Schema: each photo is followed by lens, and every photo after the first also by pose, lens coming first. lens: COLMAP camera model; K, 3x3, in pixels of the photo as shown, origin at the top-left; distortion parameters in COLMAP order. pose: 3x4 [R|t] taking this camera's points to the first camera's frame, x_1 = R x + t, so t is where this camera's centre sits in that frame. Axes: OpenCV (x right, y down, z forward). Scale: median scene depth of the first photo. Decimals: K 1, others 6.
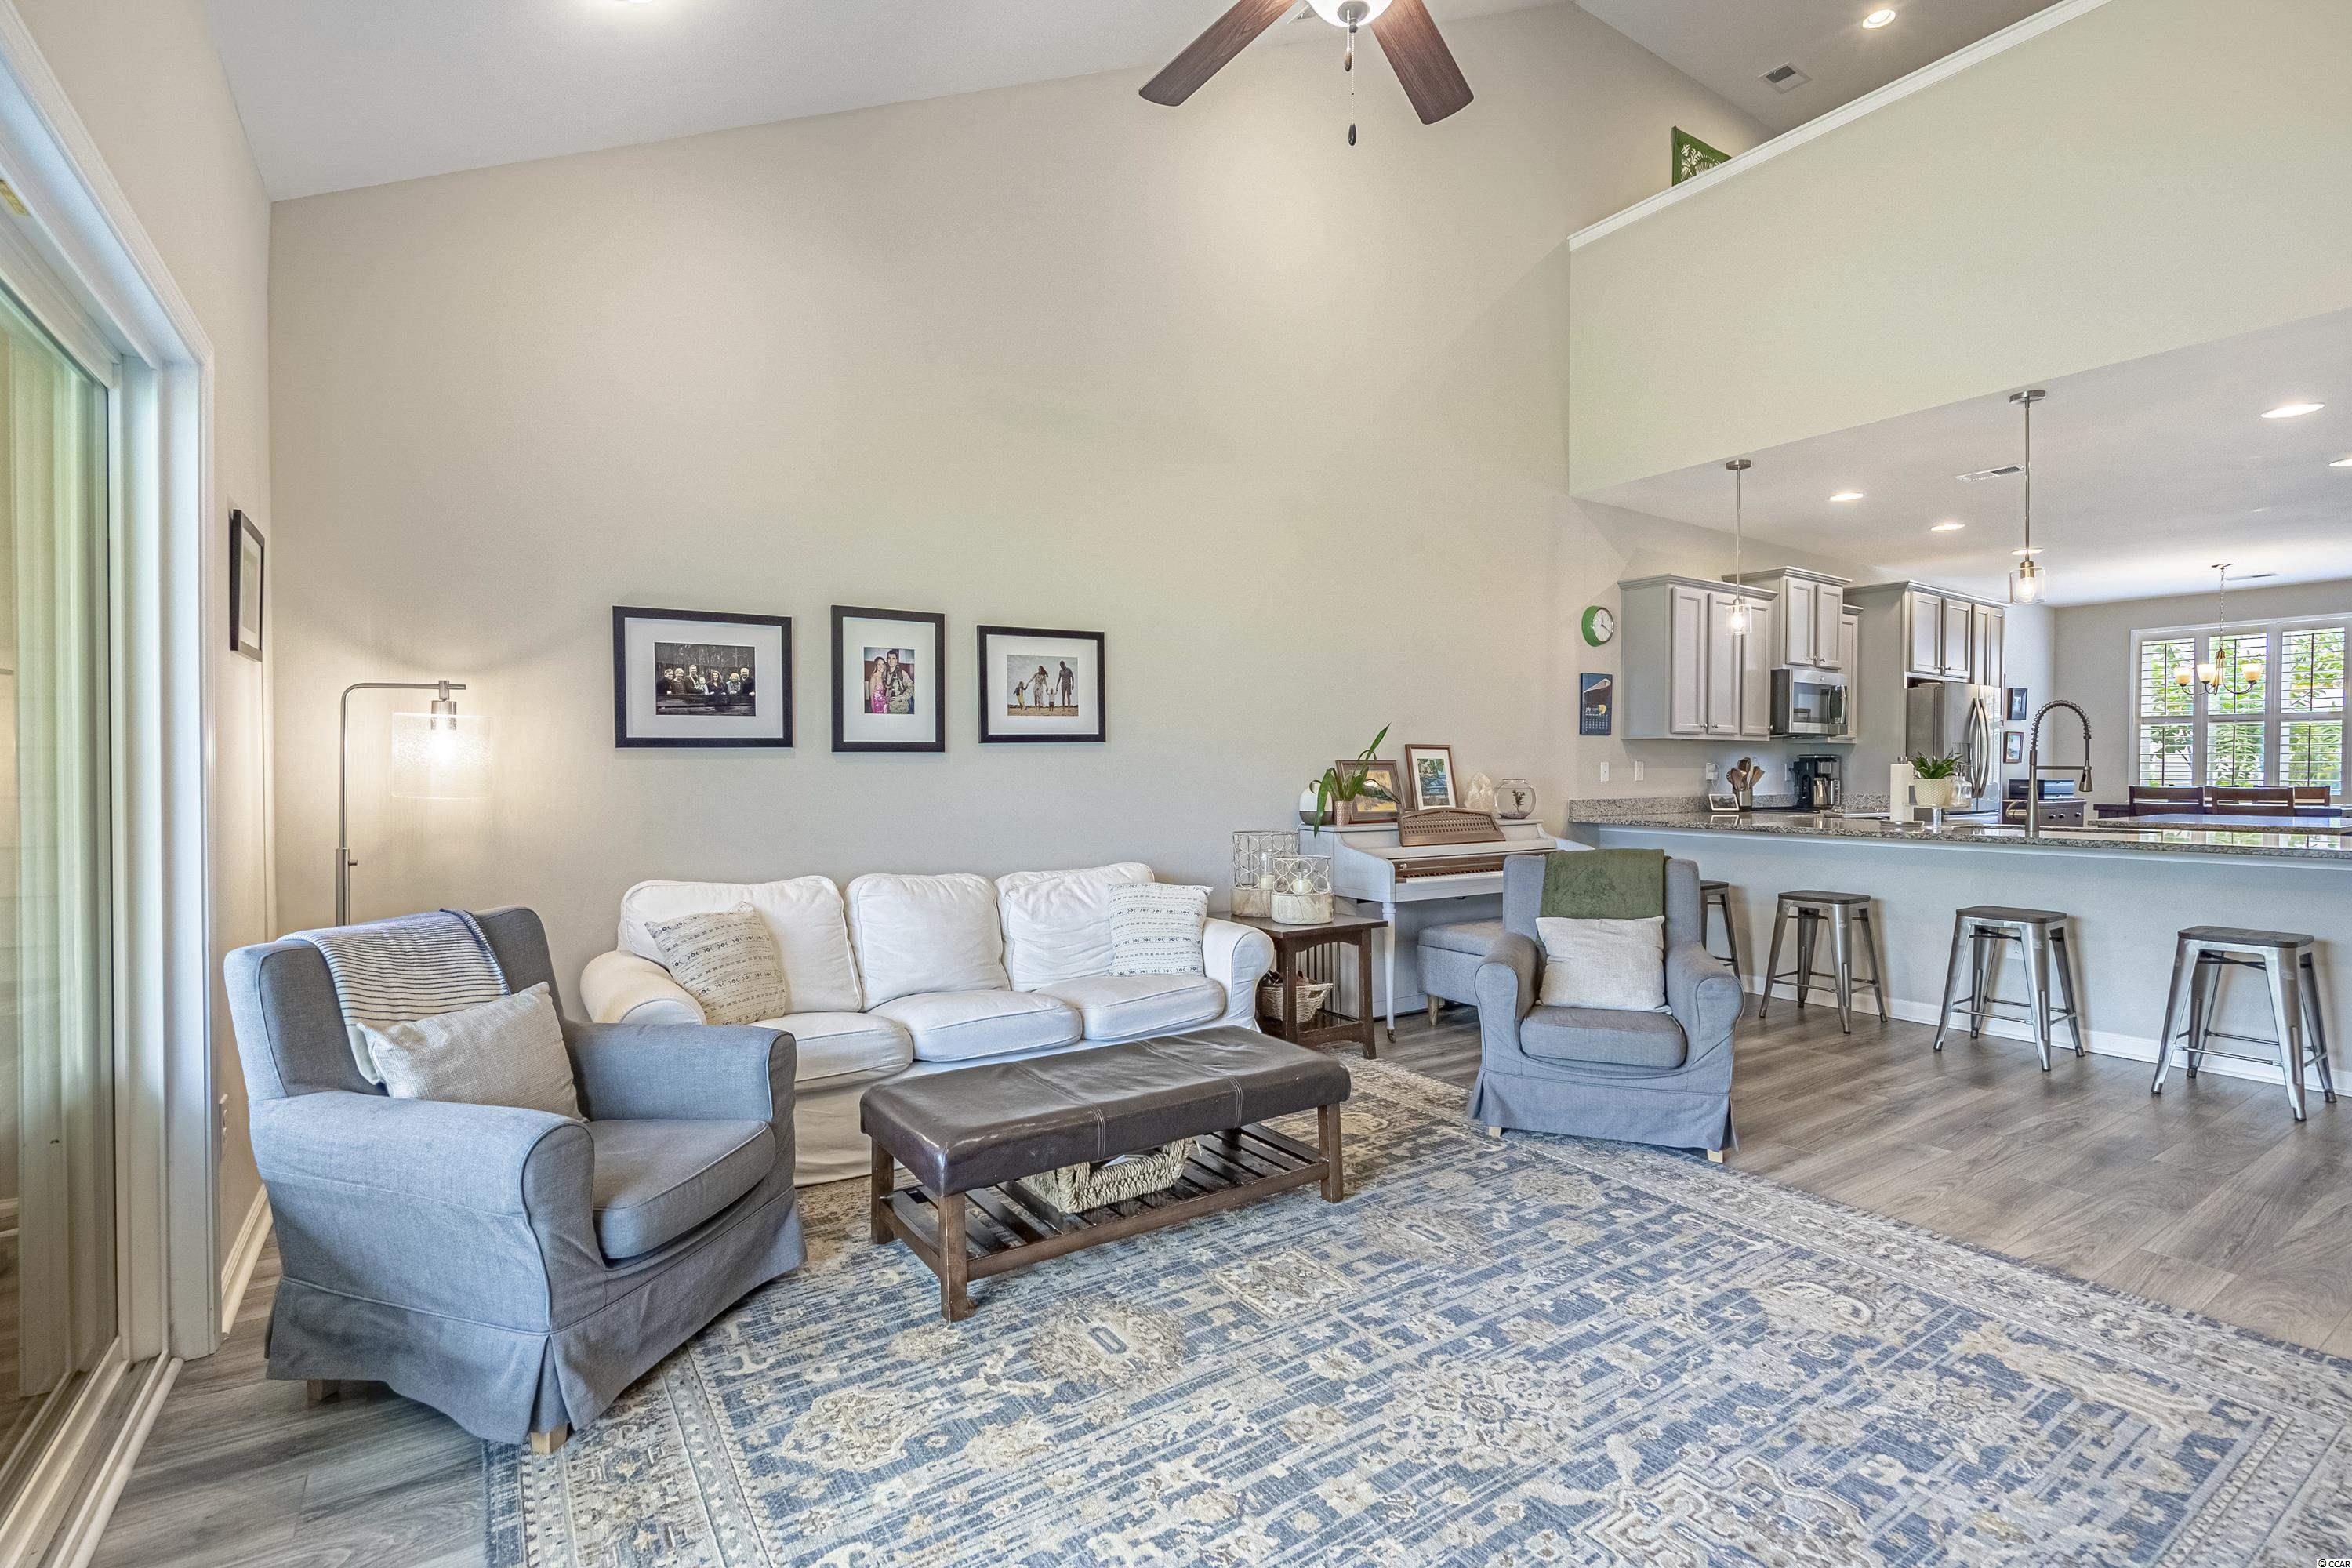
lens RADIAL K [[1079.5, 0, 1181.2], [0, 1079.5, 786.1], [0, 0, 1]] dist [-0.003897, 0.001130]
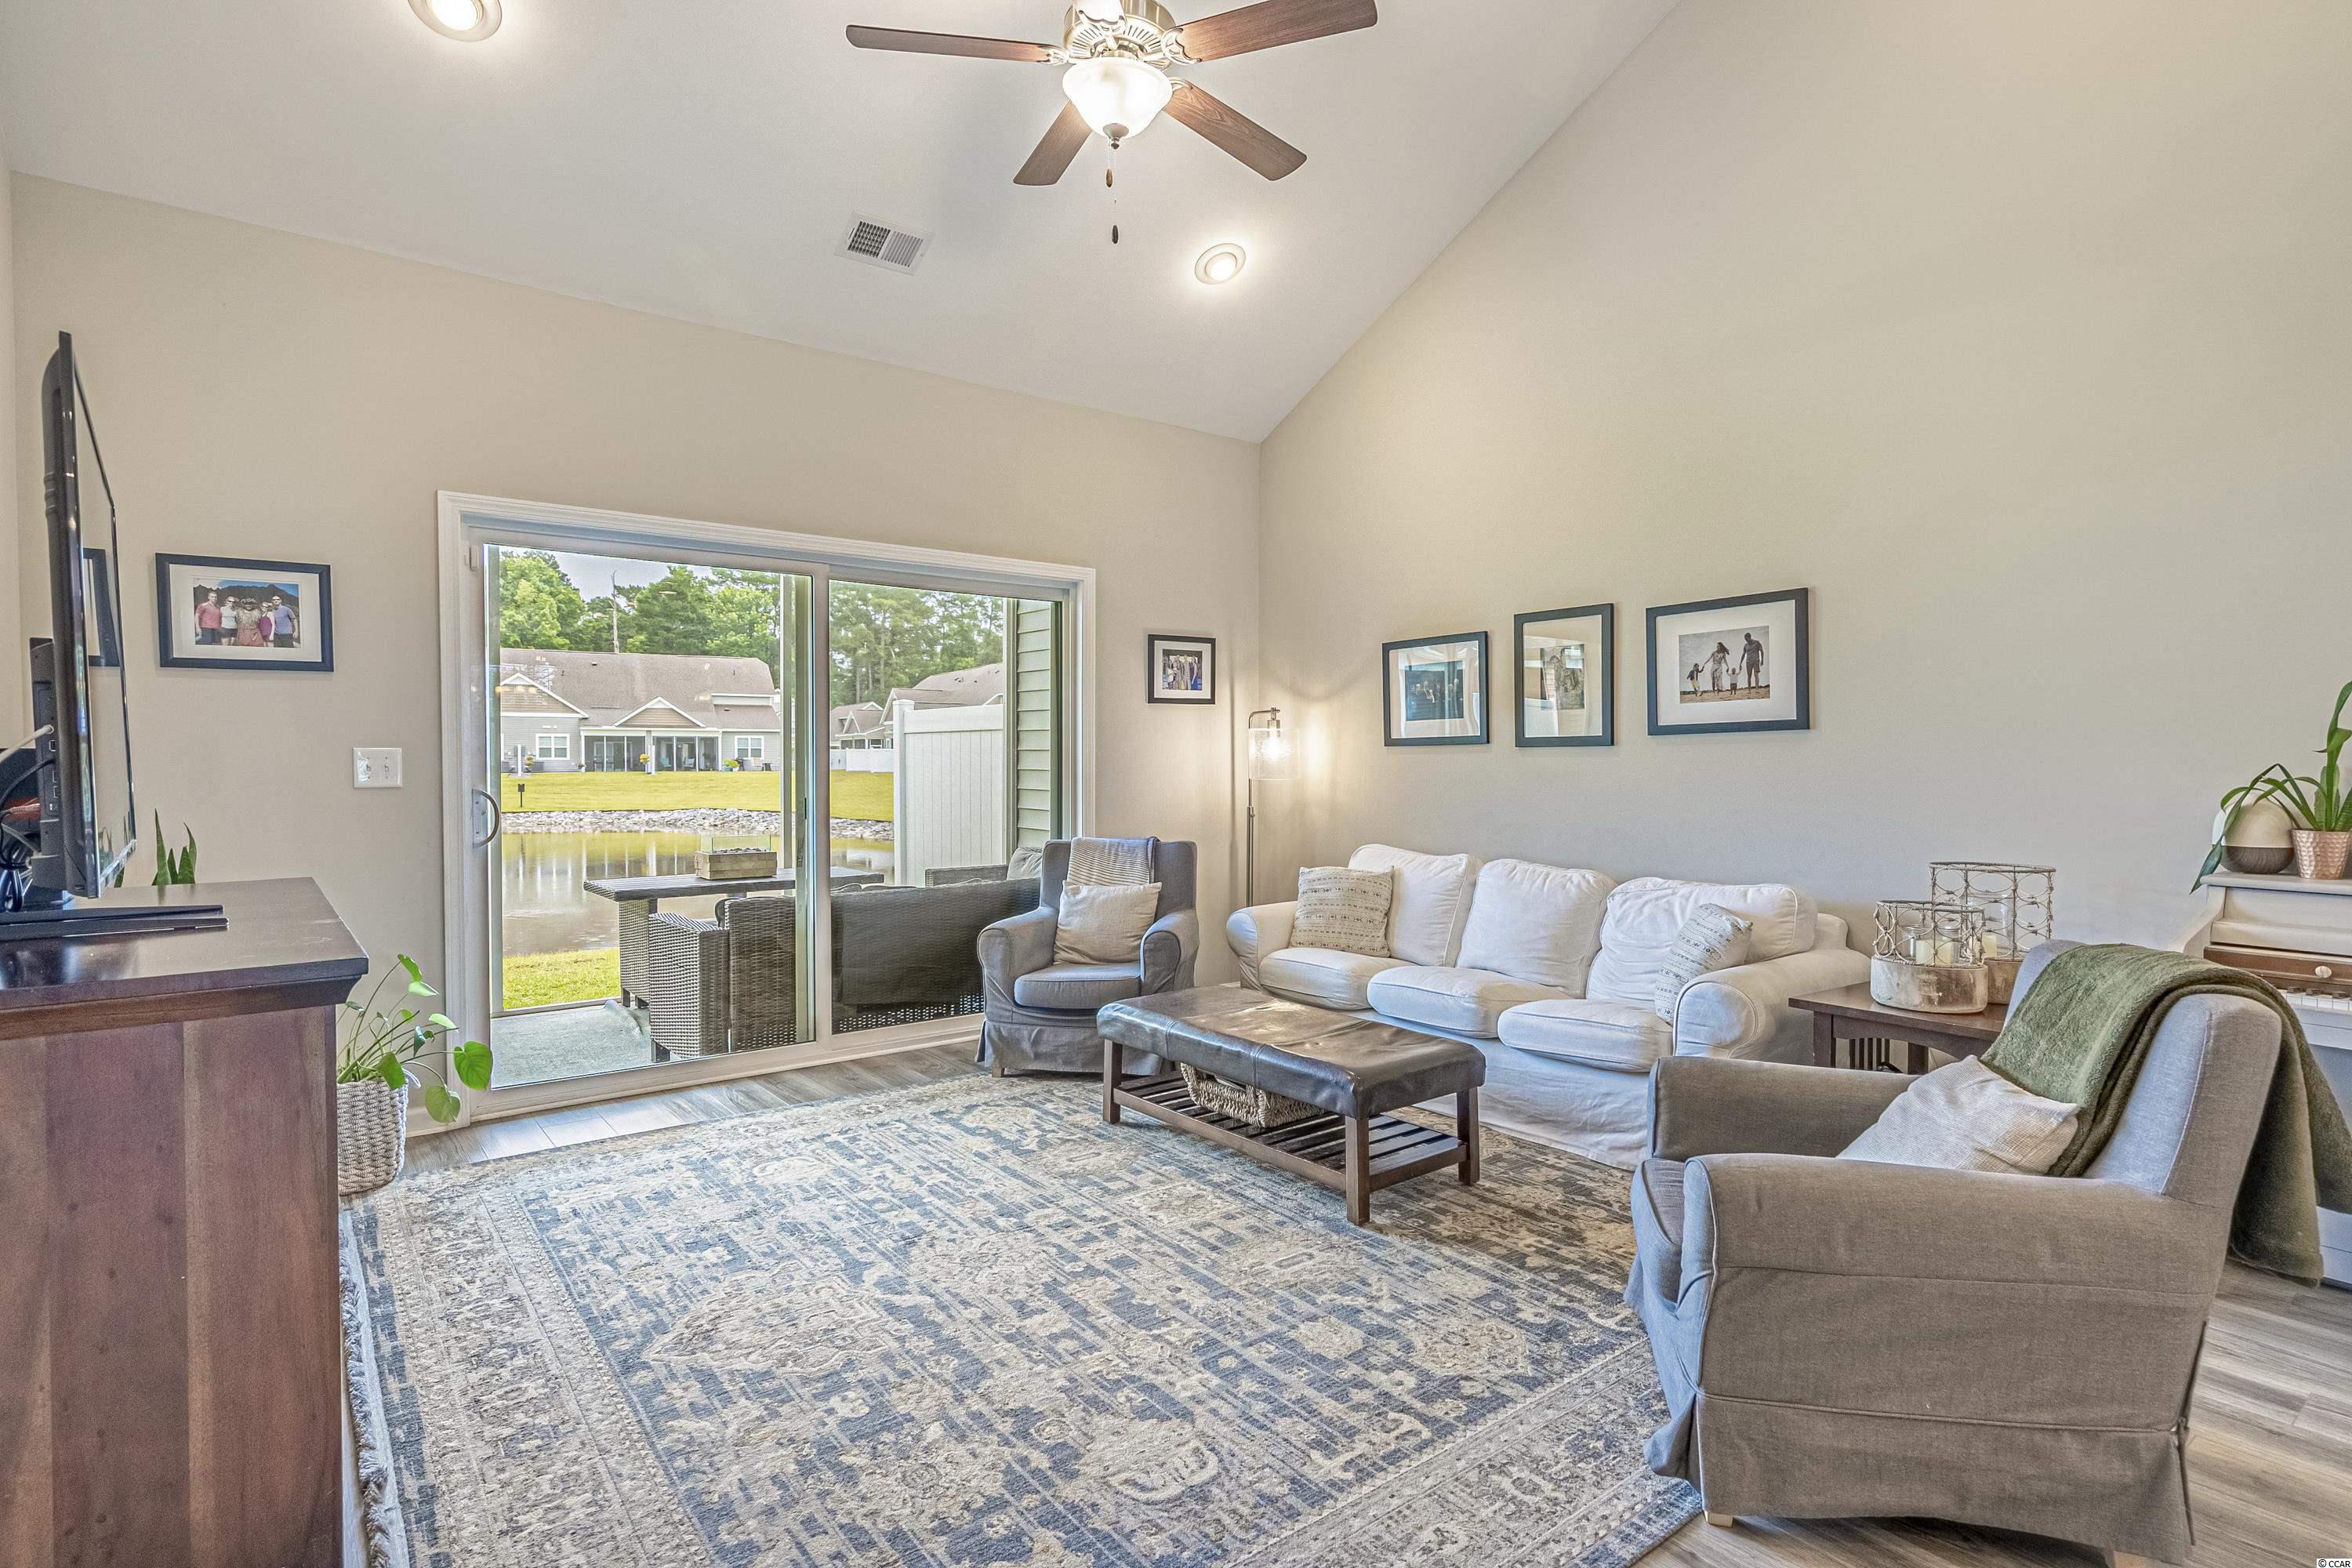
lens RADIAL K [[1181.8, 0, 1186.6], [0, 1181.8, 784.9], [0, 0, 1]] dist [0.000515, 0.000748]
pose [[0.073534, 0.023972, -0.997005, 1.264735], [-0.015695, 0.999615, 0.022877, -0.022584], [0.997169, 0.013965, 0.073882, 0.842855]]
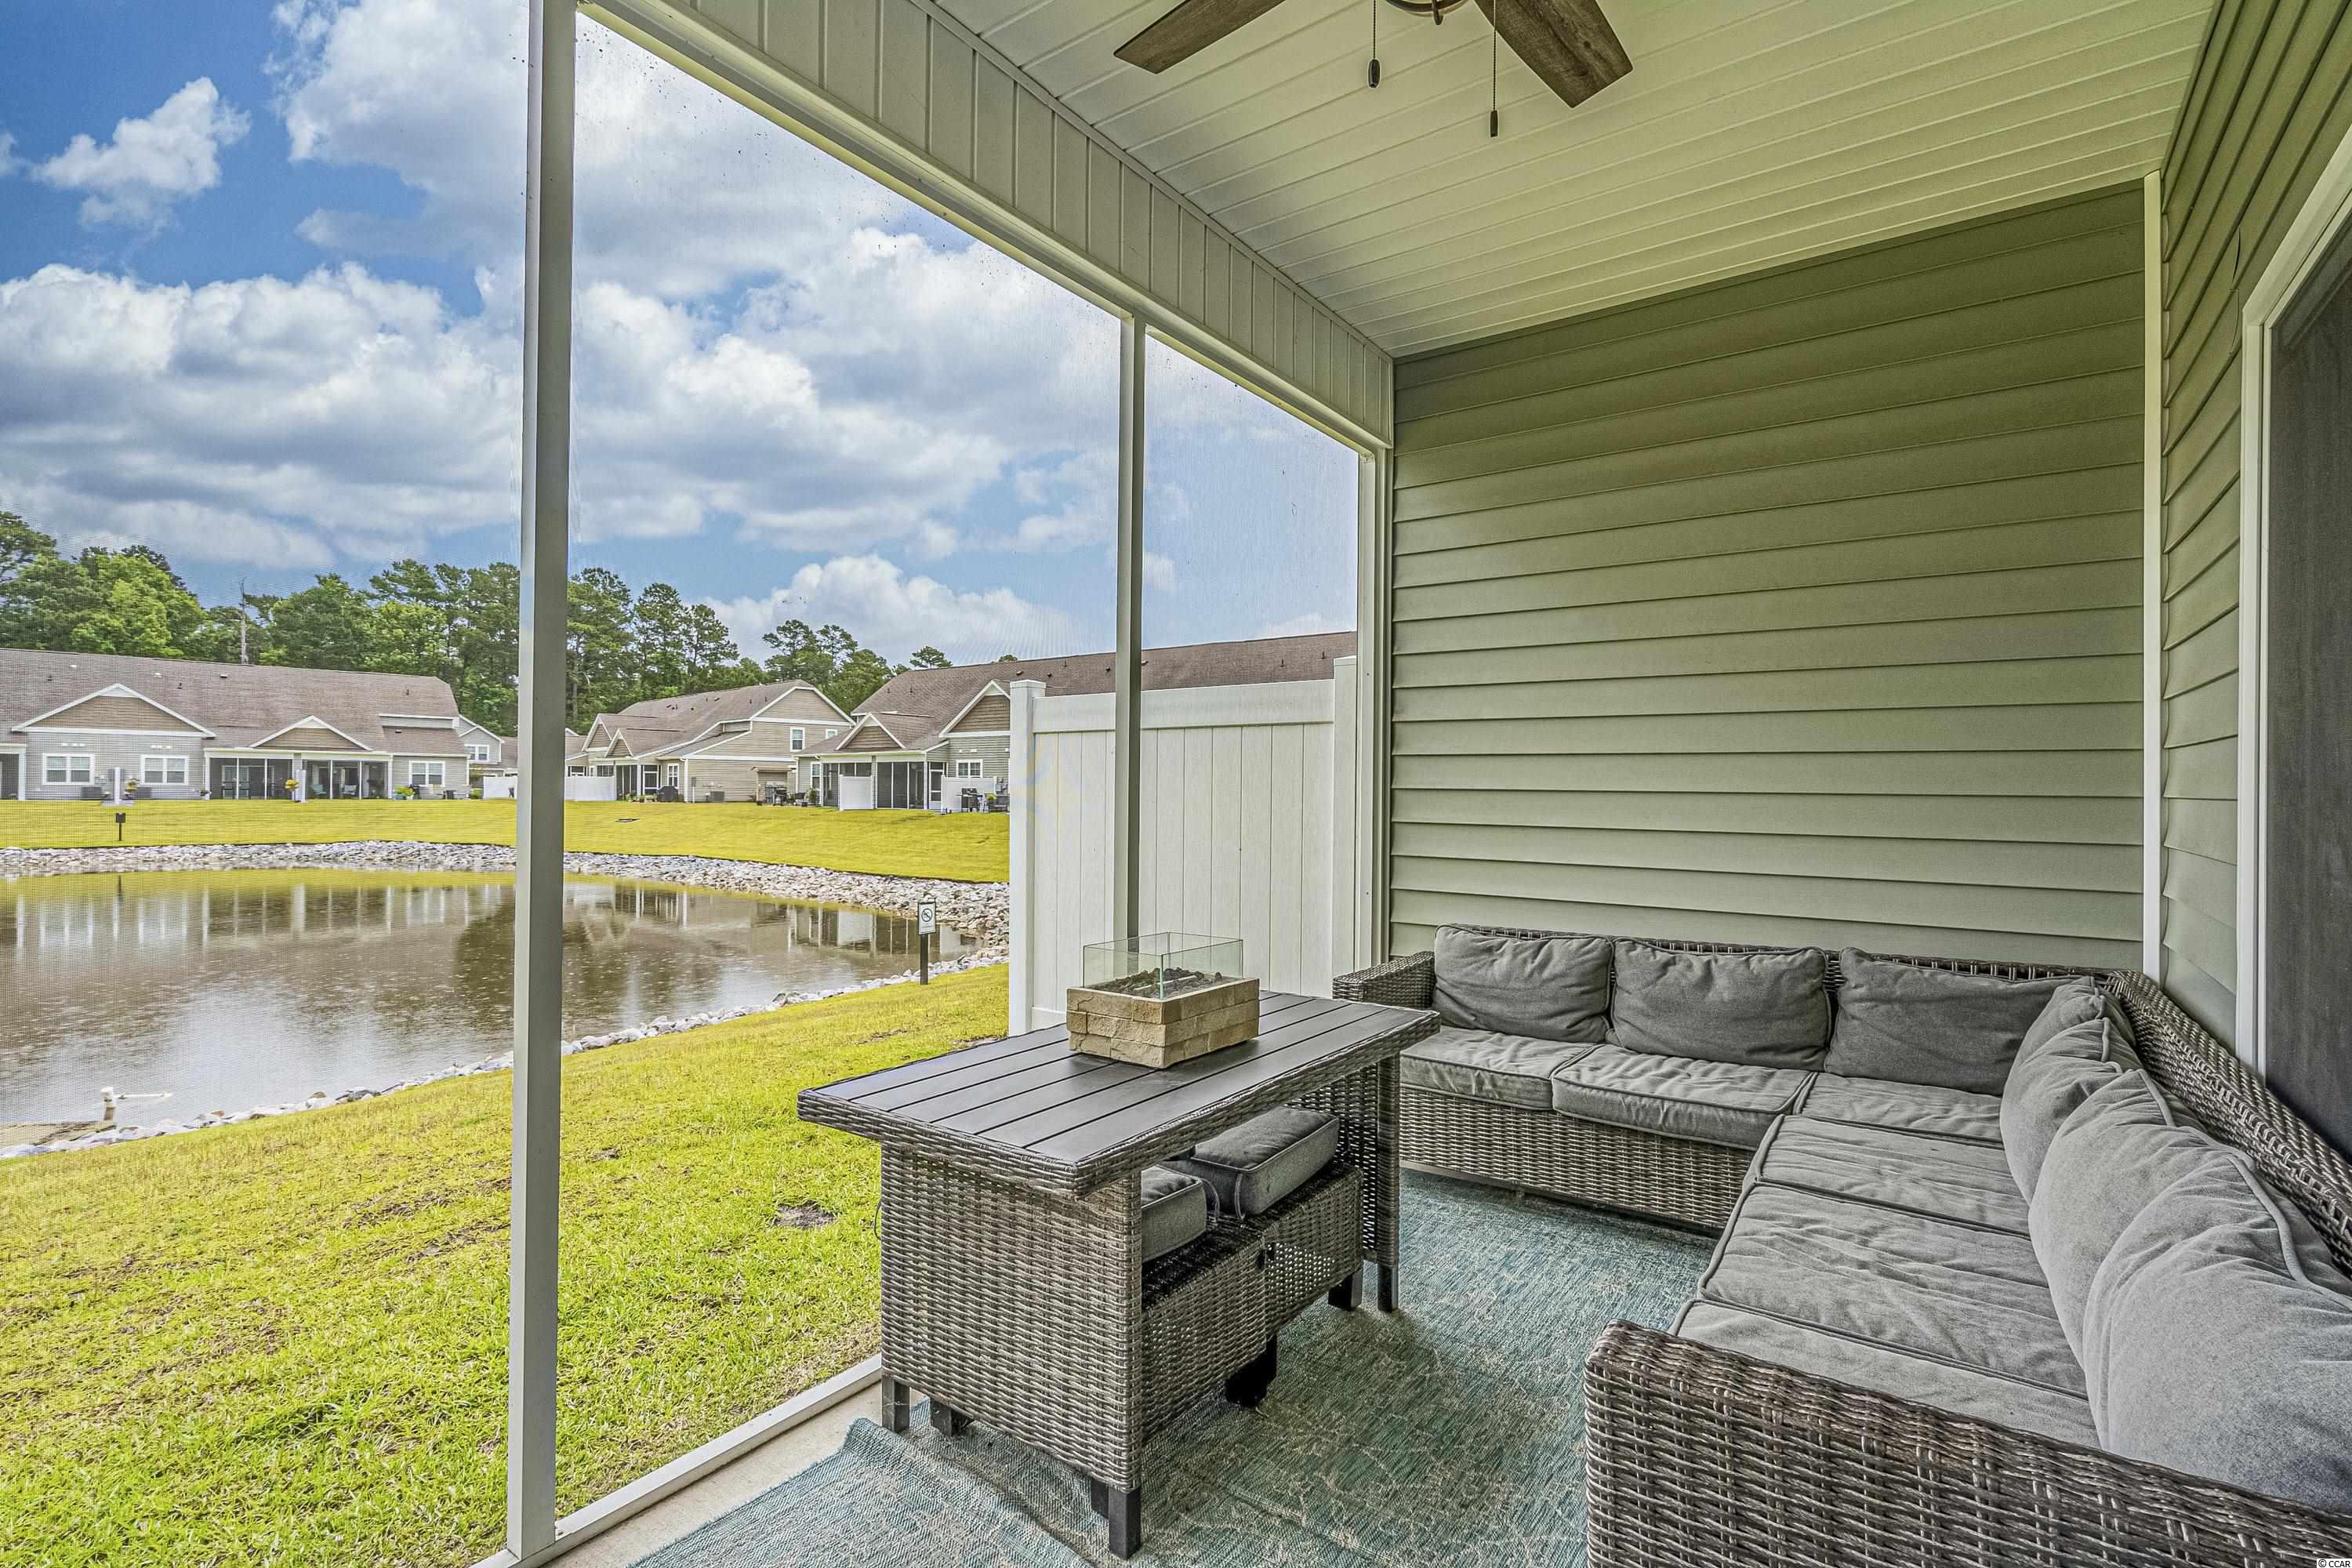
lens RADIAL K [[1065.1, 0, 1180.8], [0, 1065.1, 784.9], [0, 0, 1]] dist [-0.000644, 0.000378]
pose [[0.344789, -0.002192, -0.938678, -0.365452], [-0.021176, 0.999725, -0.010113, 0.035822], [0.938441, 0.023364, 0.344647, -0.168573]]
